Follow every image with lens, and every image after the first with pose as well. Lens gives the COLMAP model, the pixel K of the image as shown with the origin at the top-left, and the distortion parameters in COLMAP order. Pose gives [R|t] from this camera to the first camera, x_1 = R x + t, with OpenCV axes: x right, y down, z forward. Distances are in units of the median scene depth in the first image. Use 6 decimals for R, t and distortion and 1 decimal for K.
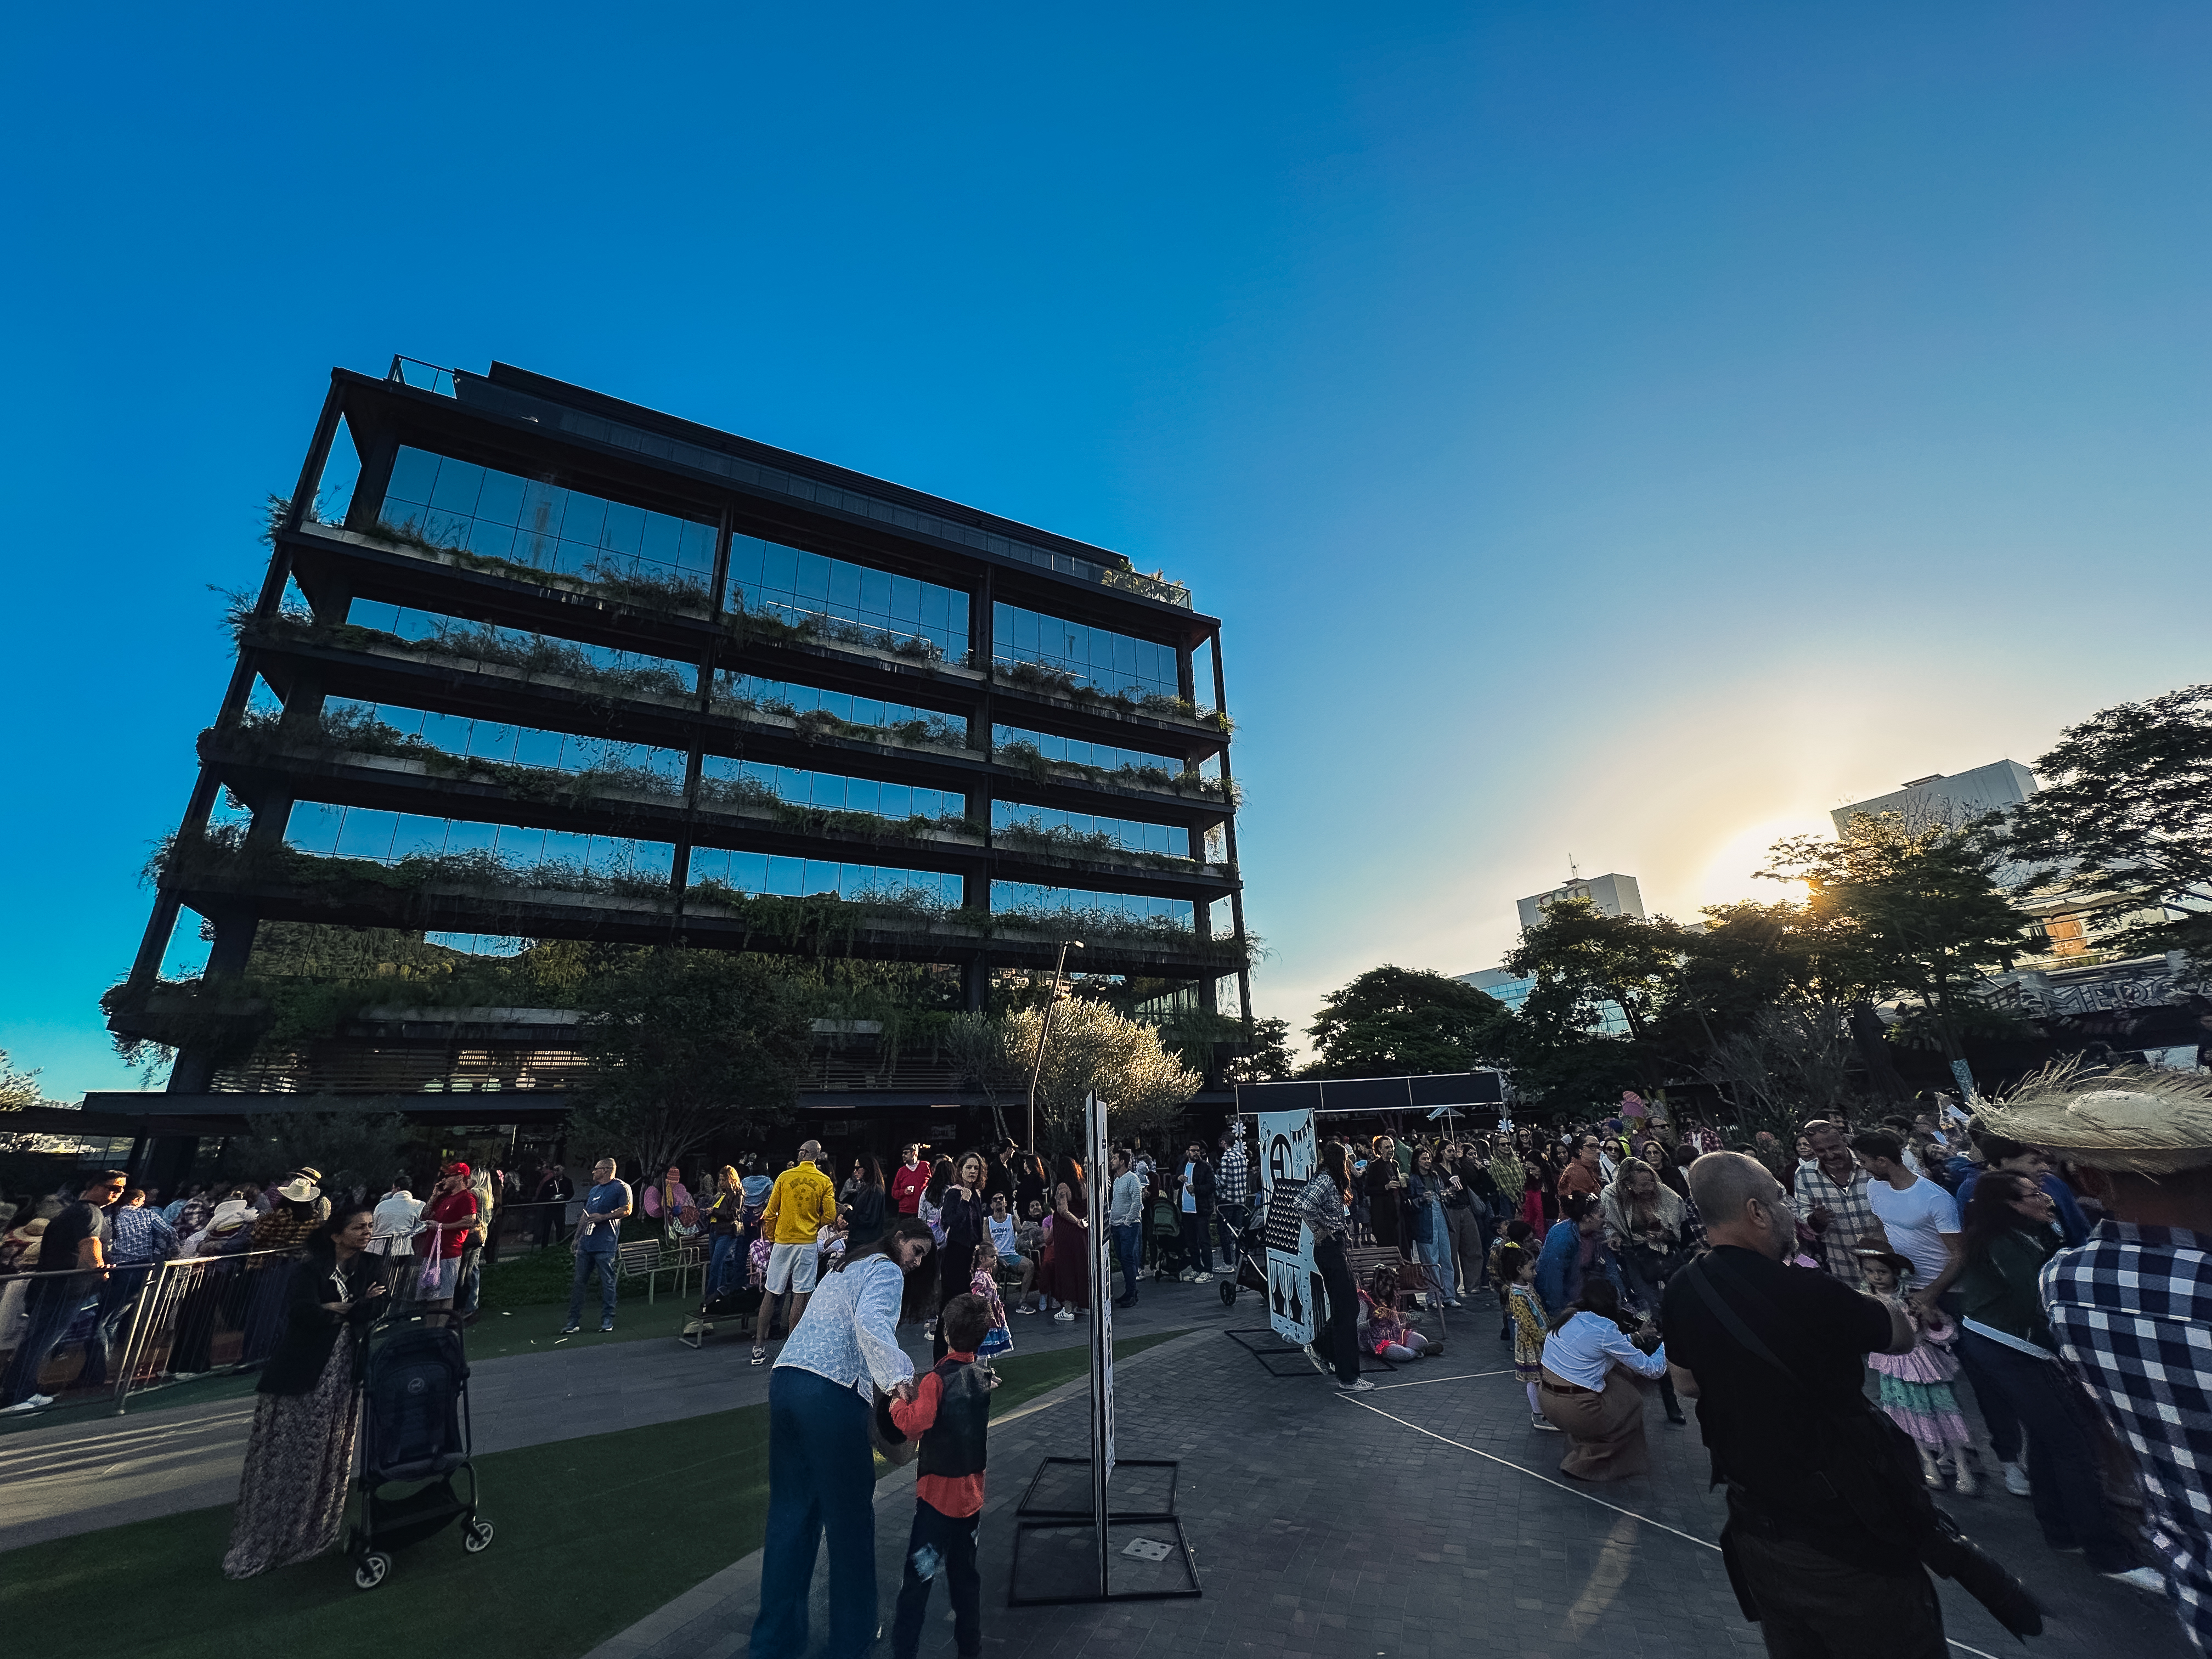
lens RADIAL K [[880.2, 0, 1109.0], [0, 880.2, 832.0], [0, 0, 1]] dist [-0.005530, 0.001457]
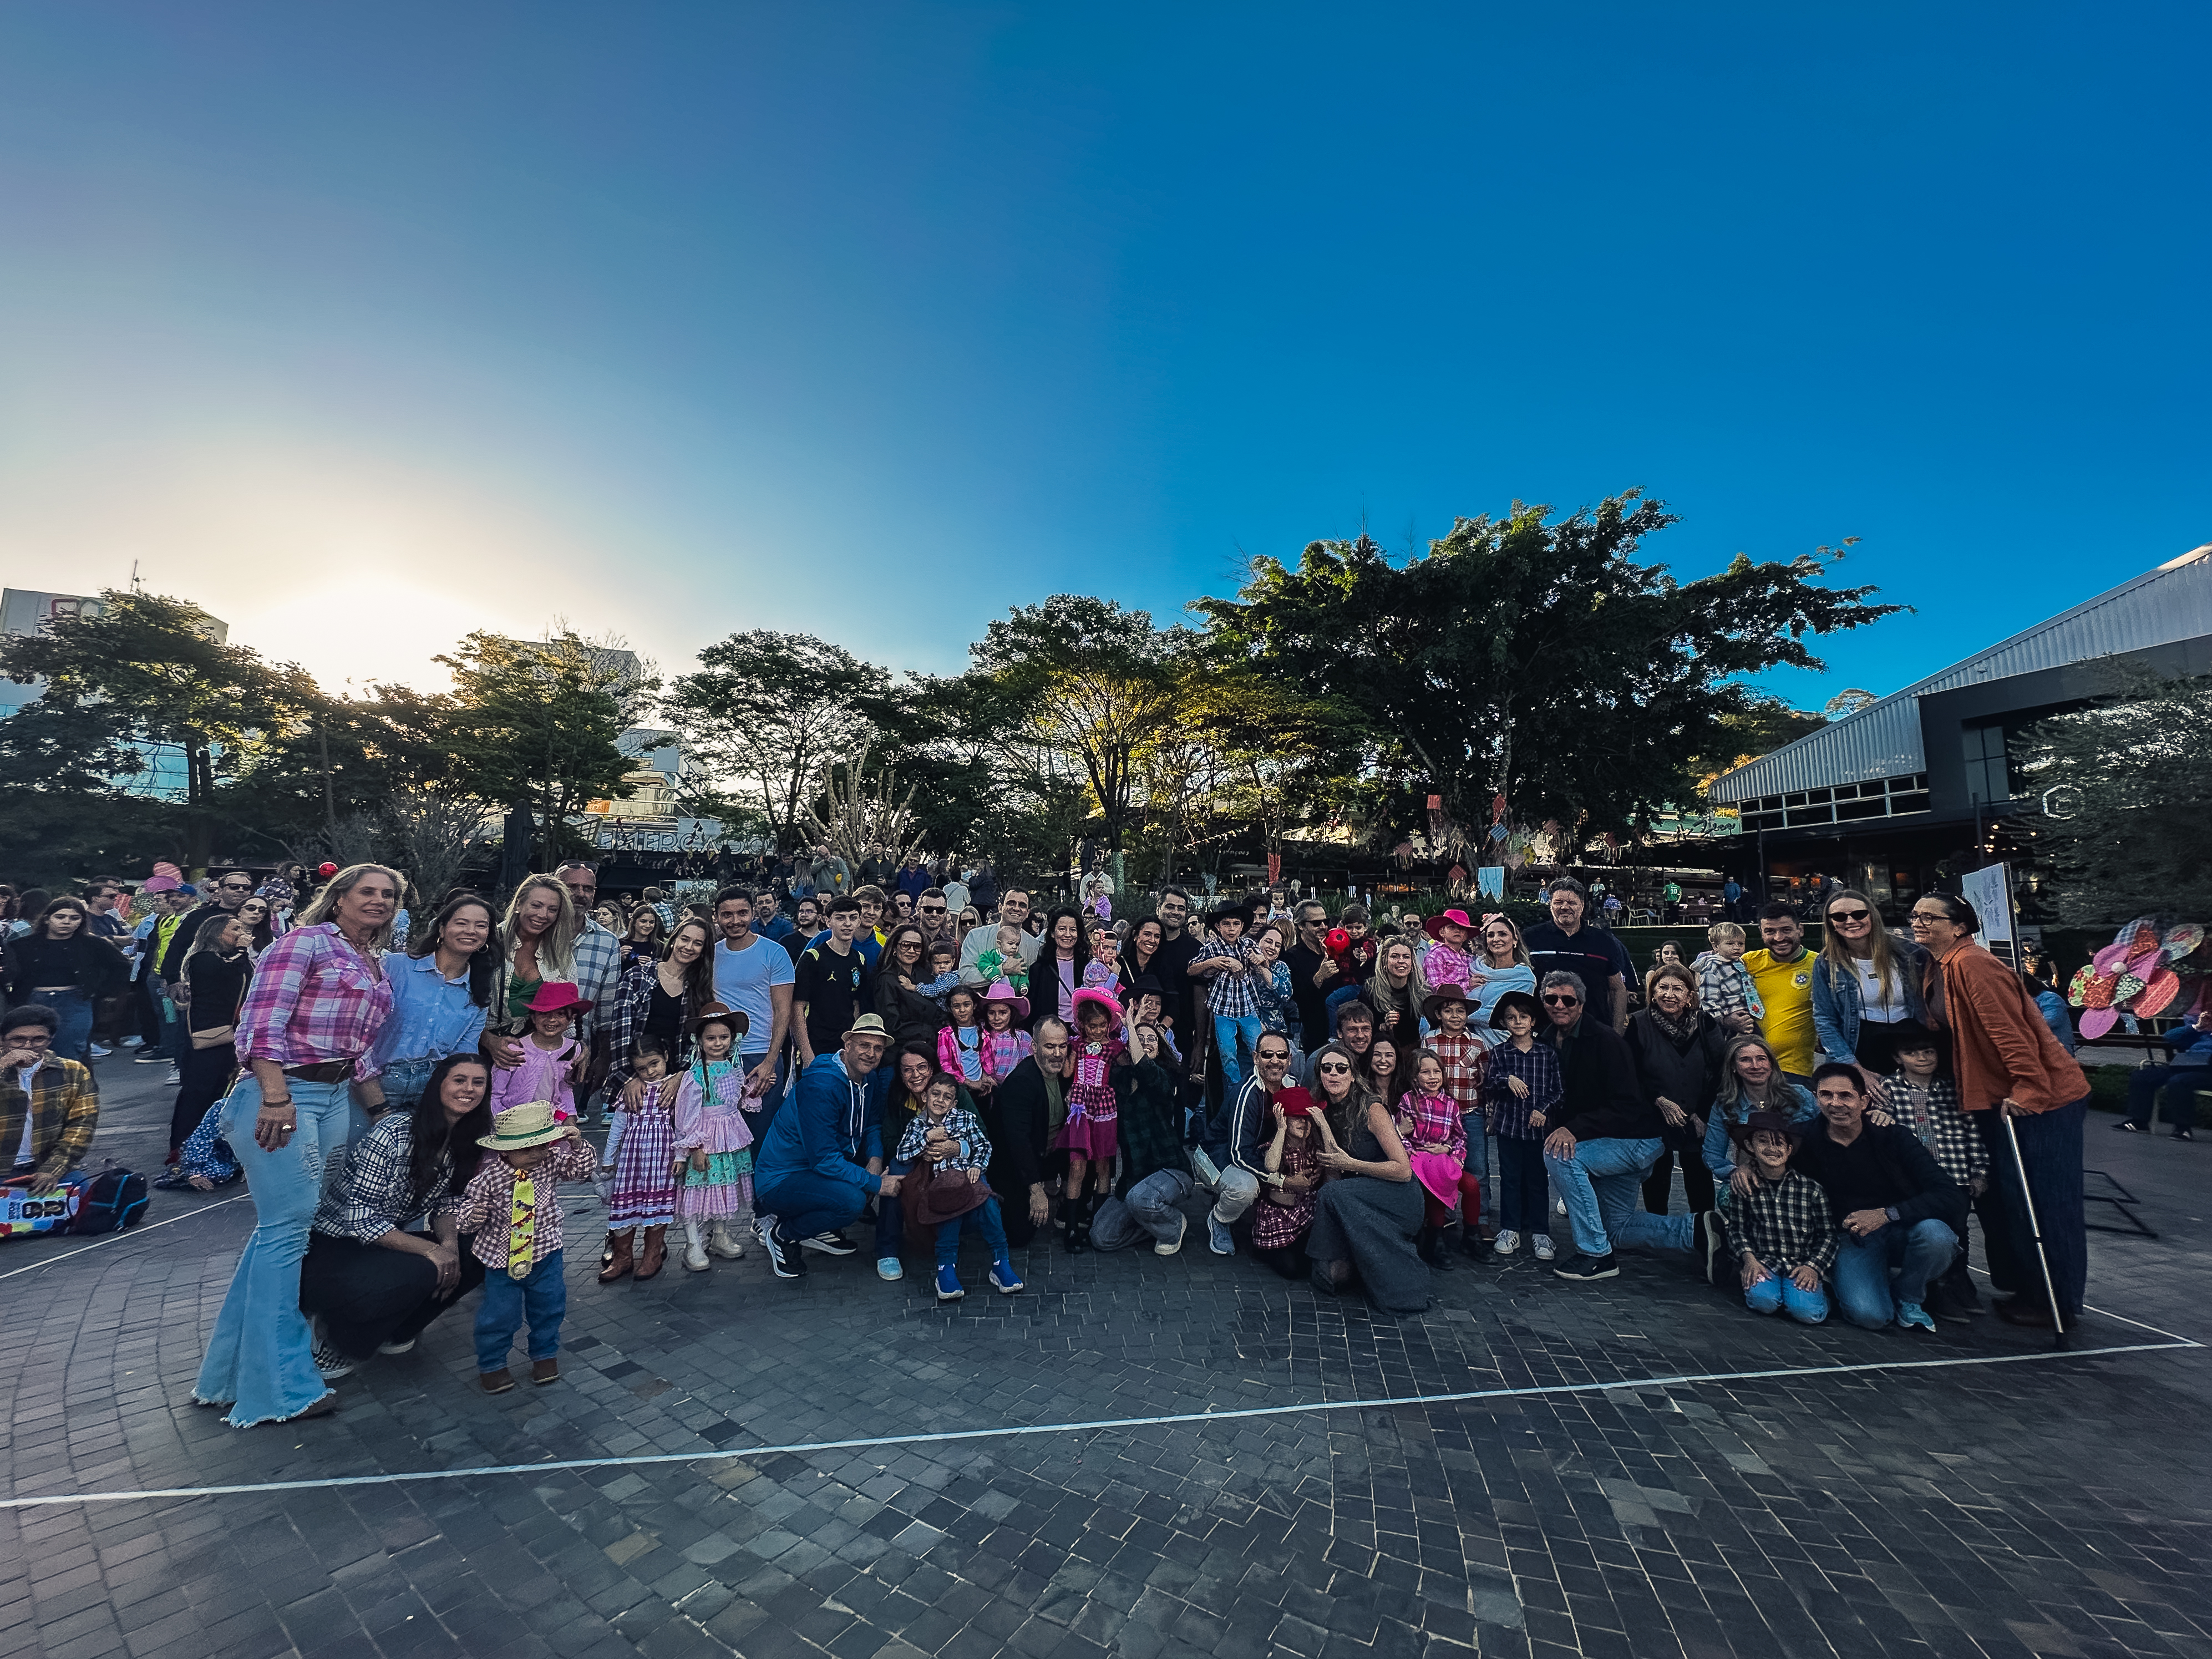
lens RADIAL K [[880.2, 0, 1111.5], [0, 880.2, 832.5], [0, 0, 1]] dist [-0.005530, 0.001457]
pose [[0.181341, 0.154838, 0.971154, 0.012154], [-0.350429, 0.932877, -0.083300, 0.044399], [-0.918866, -0.325215, 0.223429, 0.092669]]
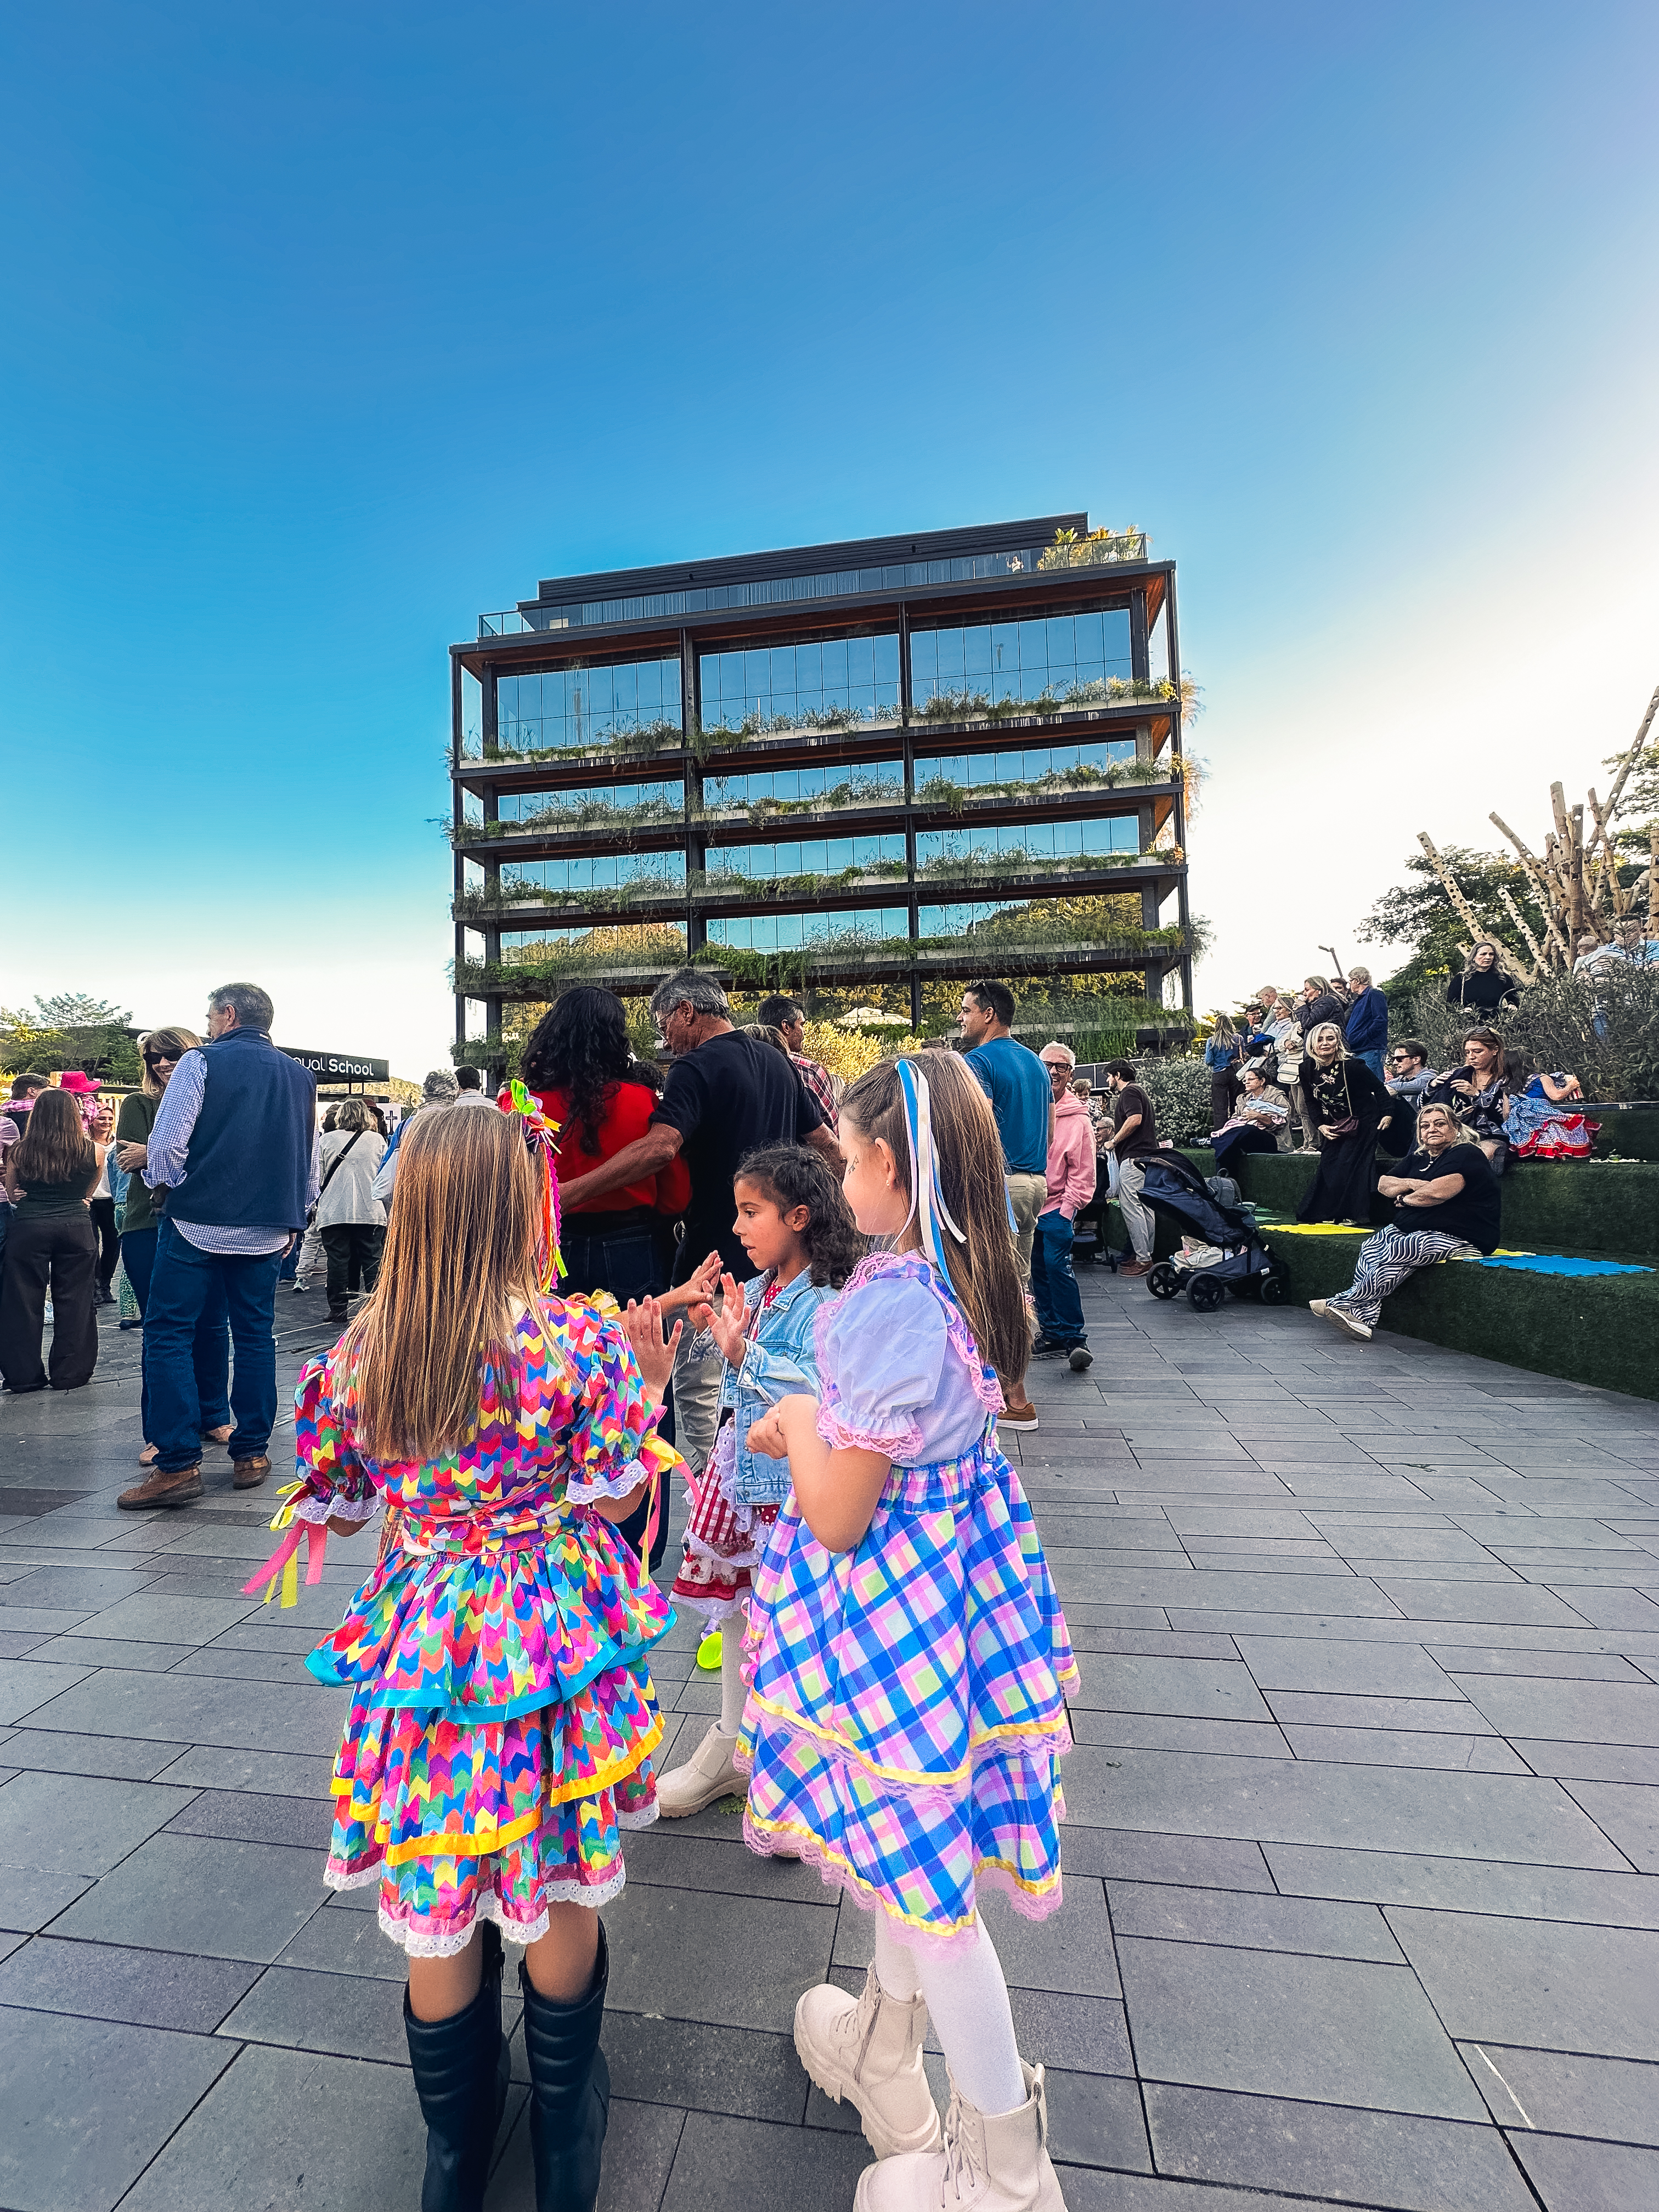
lens RADIAL K [[880.2, 0, 825.8], [0, 880.2, 1107.0], [0, 0, 1]] dist [-0.005530, 0.001457]
pose [[0.799742, -0.016049, -0.600129, 0.553846], [0.195979, 0.951858, 0.235709, 0.005395], [0.567455, -0.306120, 0.764386, -0.056726]]
